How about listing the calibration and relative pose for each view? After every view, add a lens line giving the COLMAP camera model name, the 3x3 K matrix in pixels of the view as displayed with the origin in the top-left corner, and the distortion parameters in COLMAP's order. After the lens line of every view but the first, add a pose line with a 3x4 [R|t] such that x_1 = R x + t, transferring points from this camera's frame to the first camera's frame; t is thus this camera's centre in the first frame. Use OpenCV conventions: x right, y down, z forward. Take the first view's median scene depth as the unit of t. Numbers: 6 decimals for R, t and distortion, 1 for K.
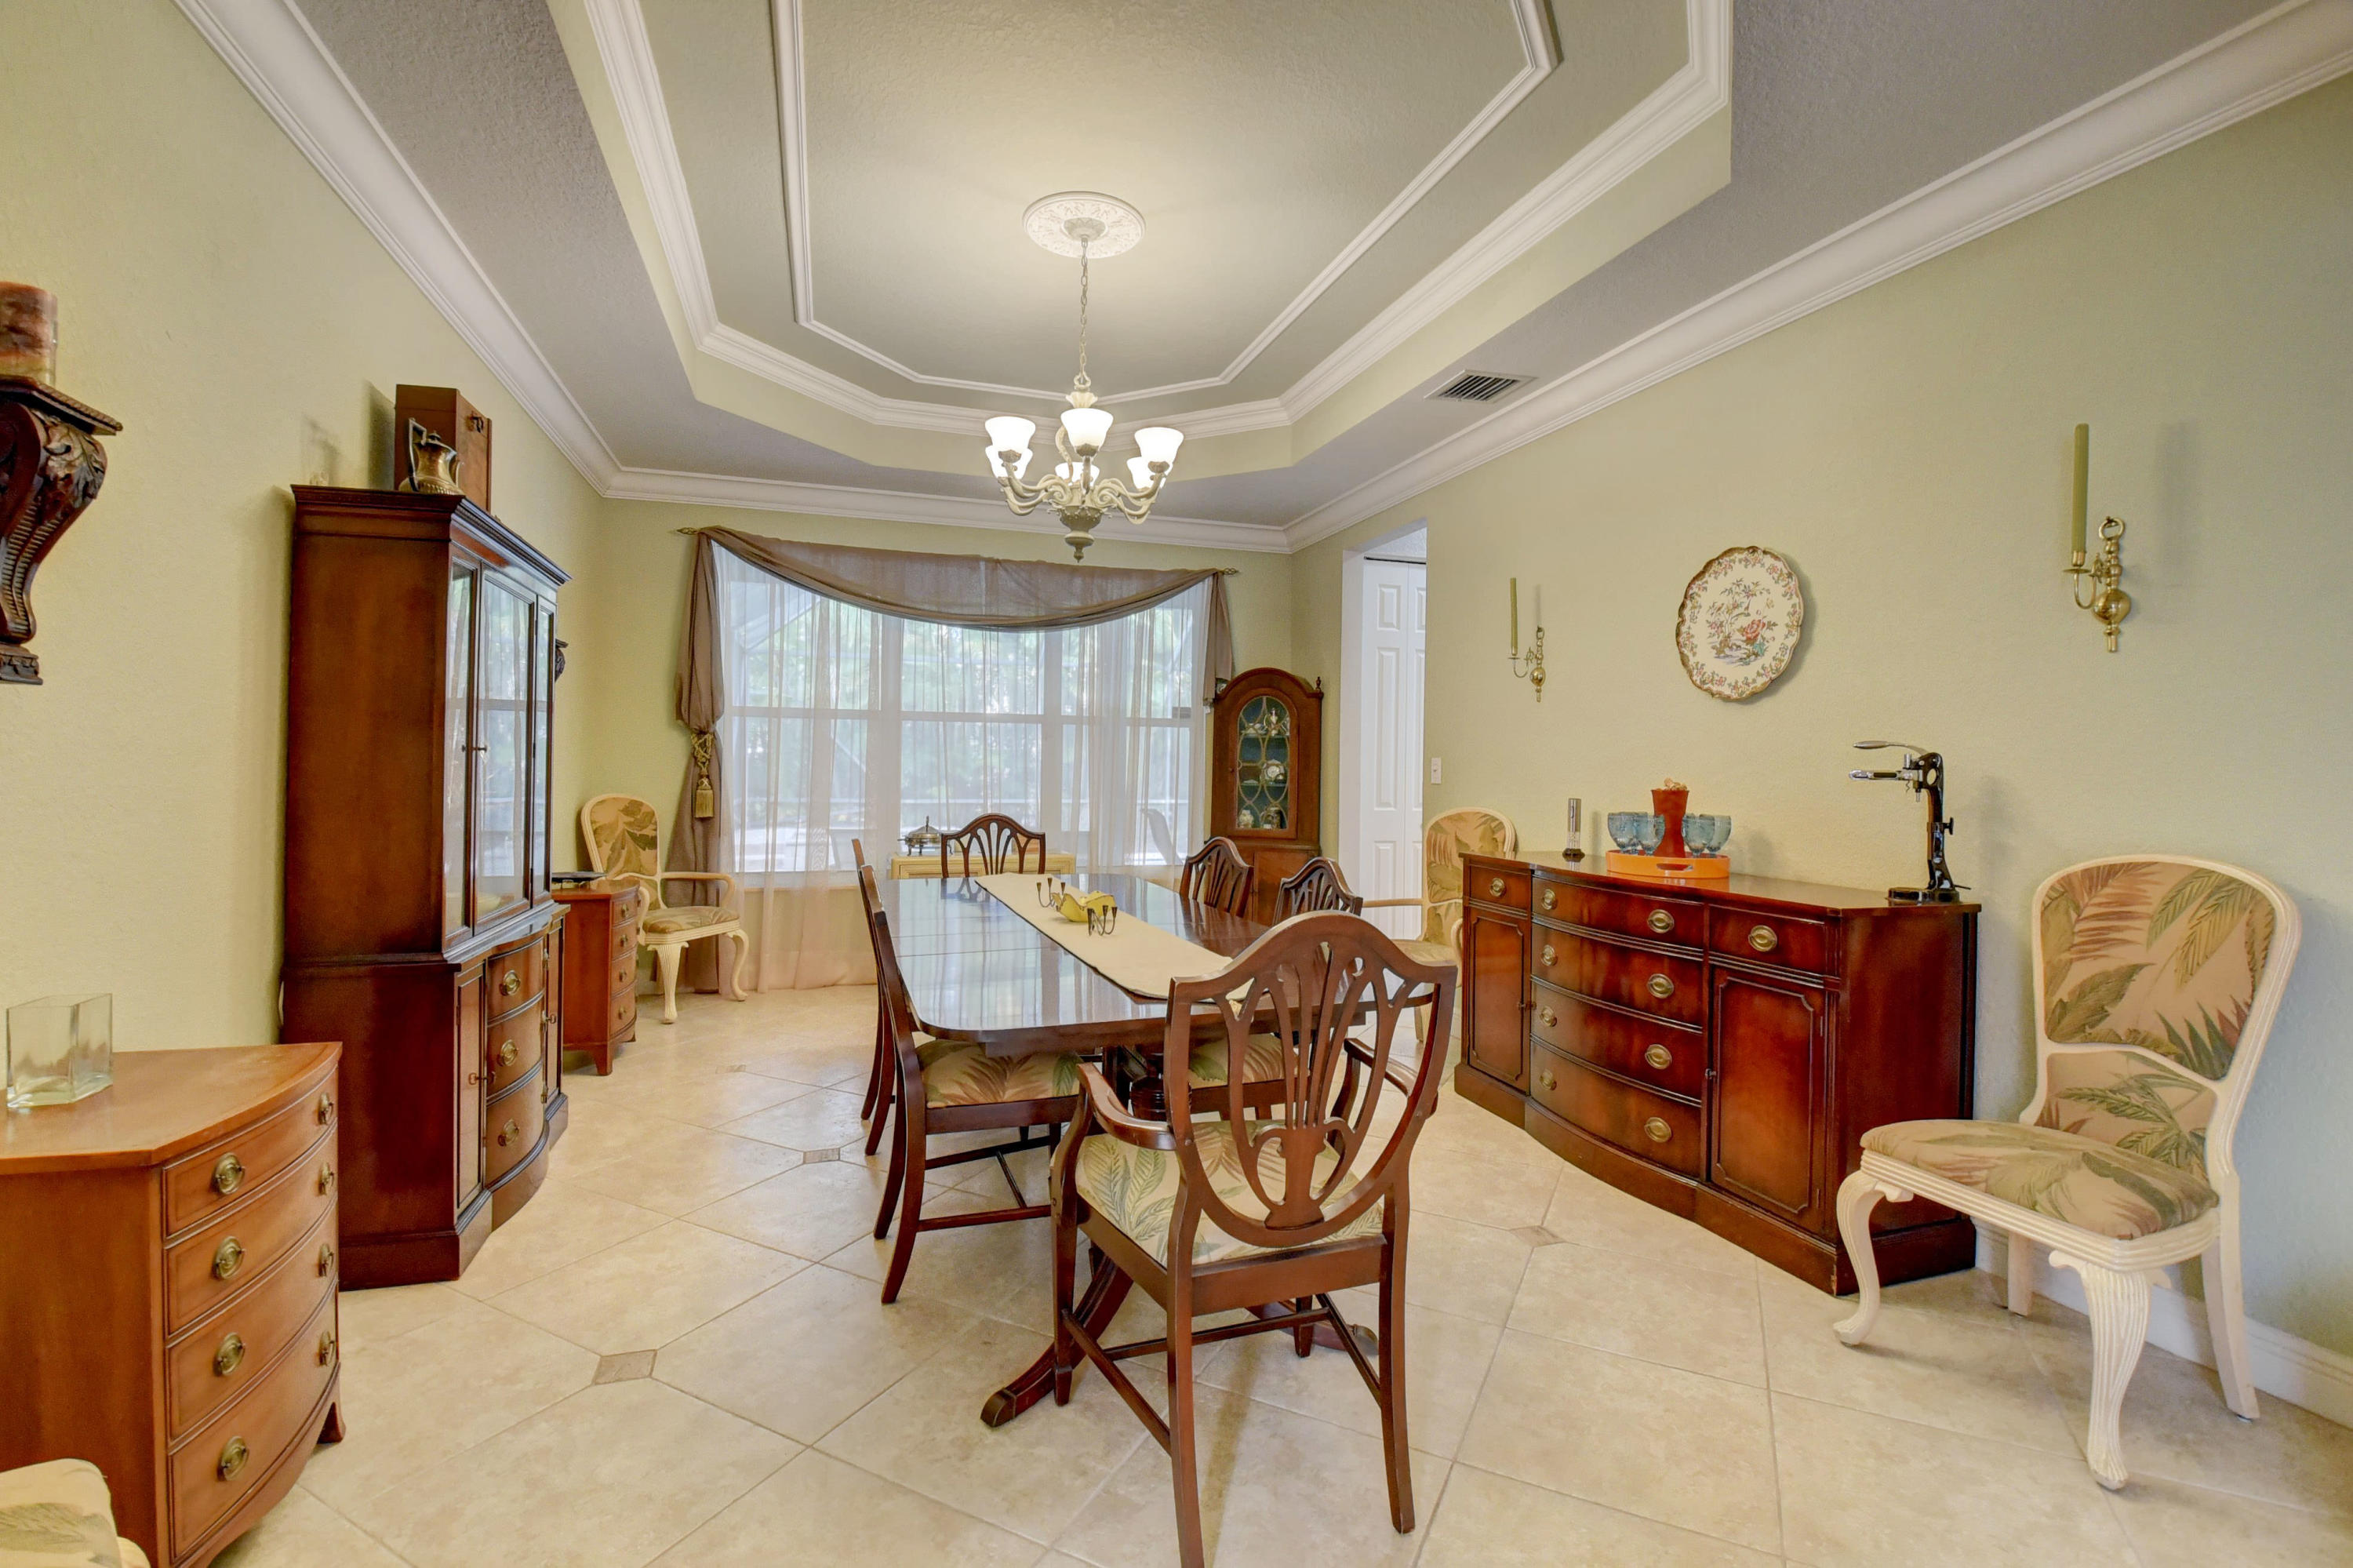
lens RADIAL K [[1047.7, 0, 1171.9], [0, 1047.7, 760.2], [0, 0, 1]] dist [0.001730, -0.015899]
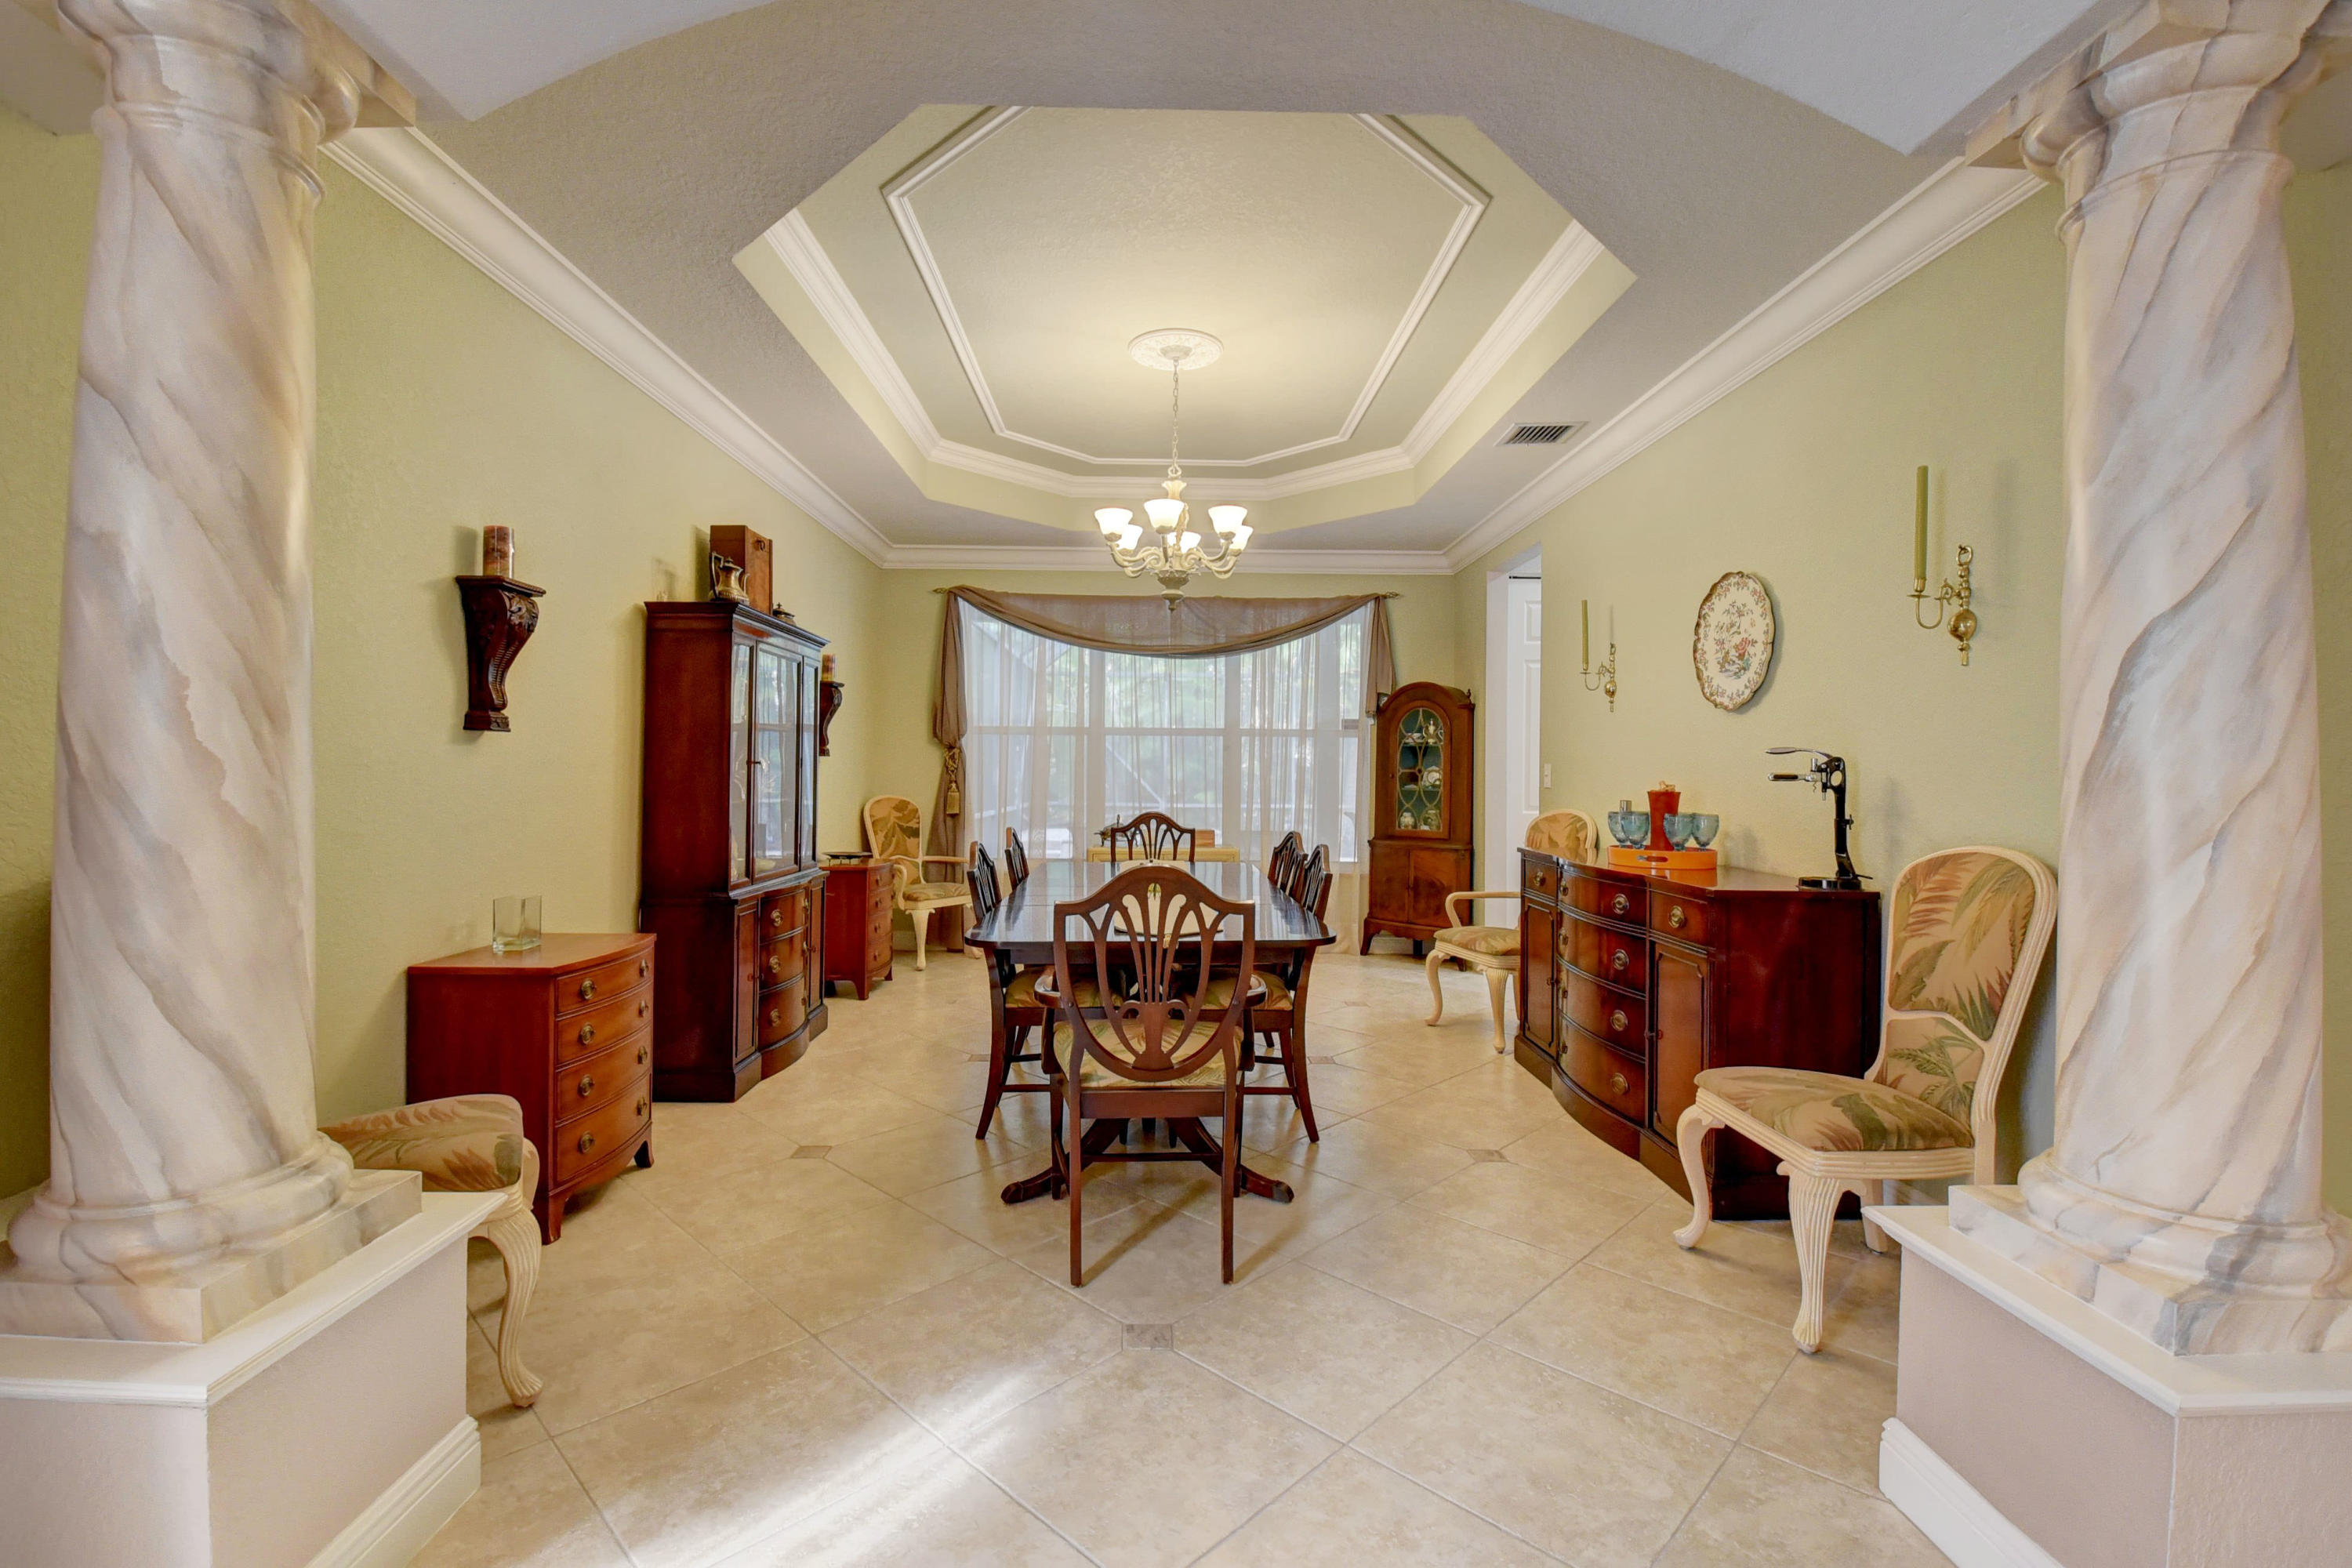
lens RADIAL K [[1047.2, 0, 1171.4], [0, 1047.2, 760.2], [0, 0, 1]] dist [0.001730, -0.015899]
pose [[0.955924, -0.007757, -0.293510, 0.302851], [0.005737, 0.999954, -0.007741, 0.000712], [0.293557, 0.005716, 0.955925, -0.234318]]
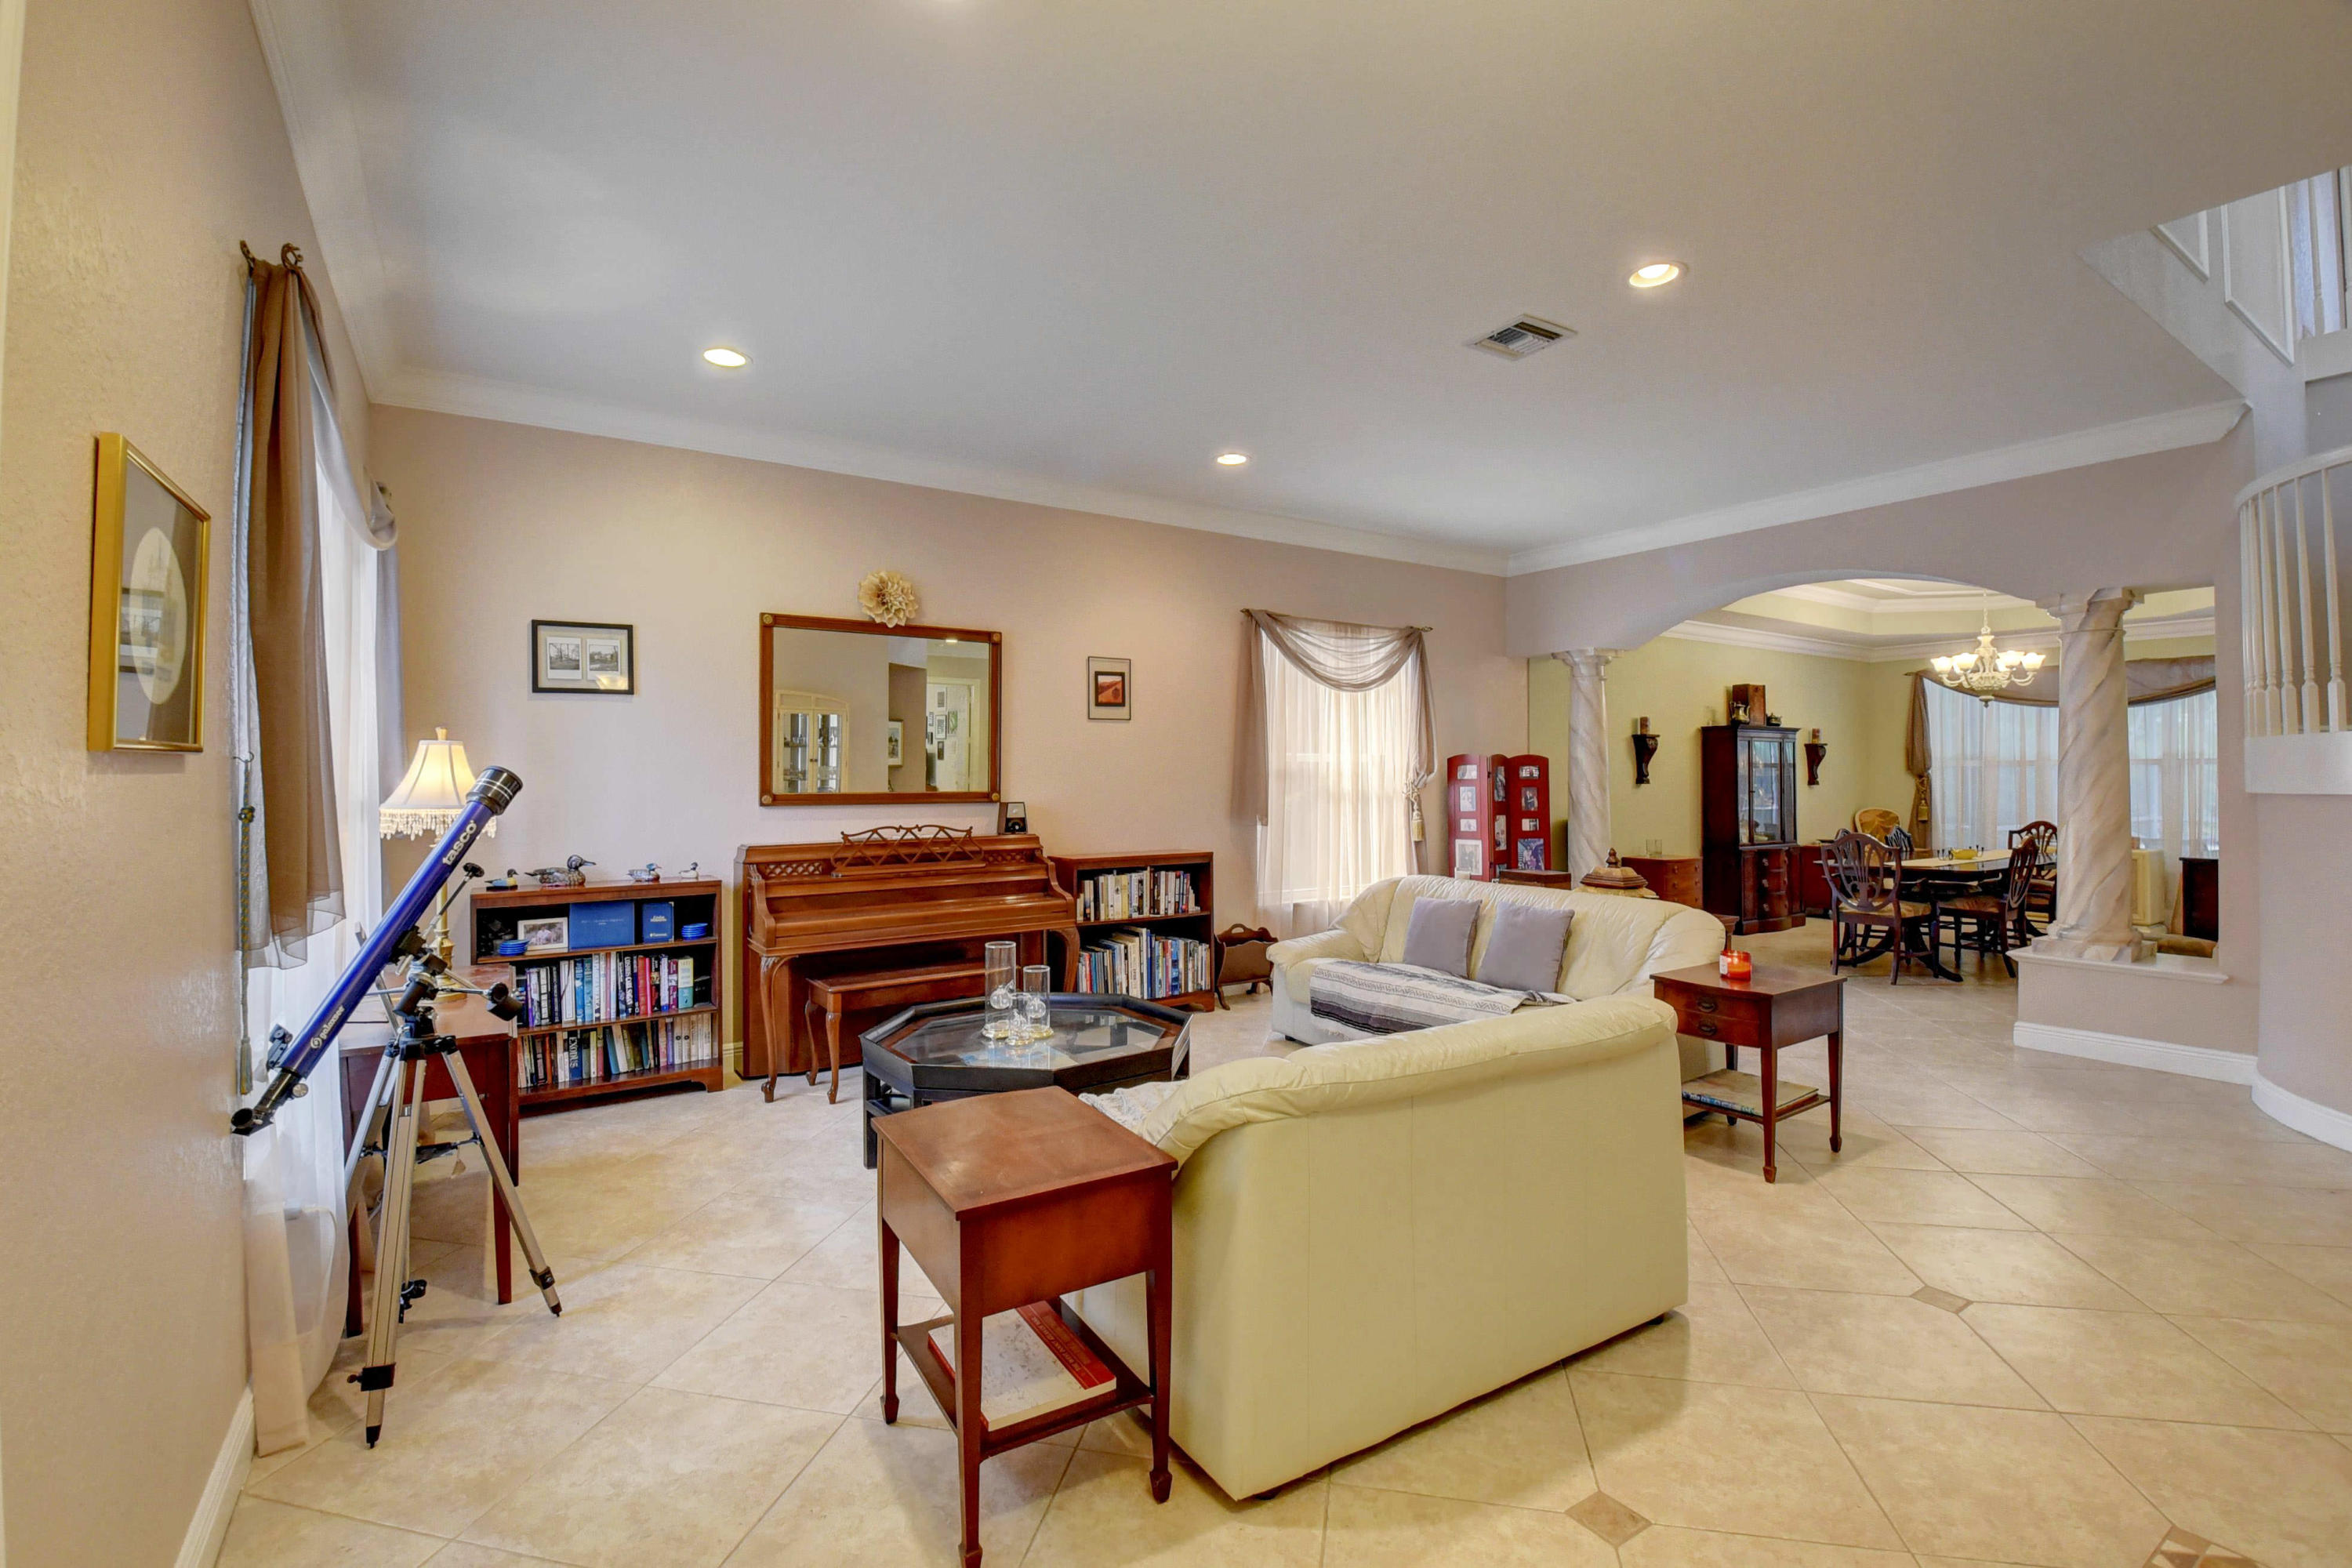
lens RADIAL K [[1047.2, 0, 1171.4], [0, 1047.2, 760.2], [0, 0, 1]] dist [0.001730, -0.015899]
pose [[0.264308, -0.029365, -0.963991, 1.775073], [0.012856, 0.999555, -0.026924, -0.038321], [0.964353, -0.005276, 0.264568, -1.447674]]
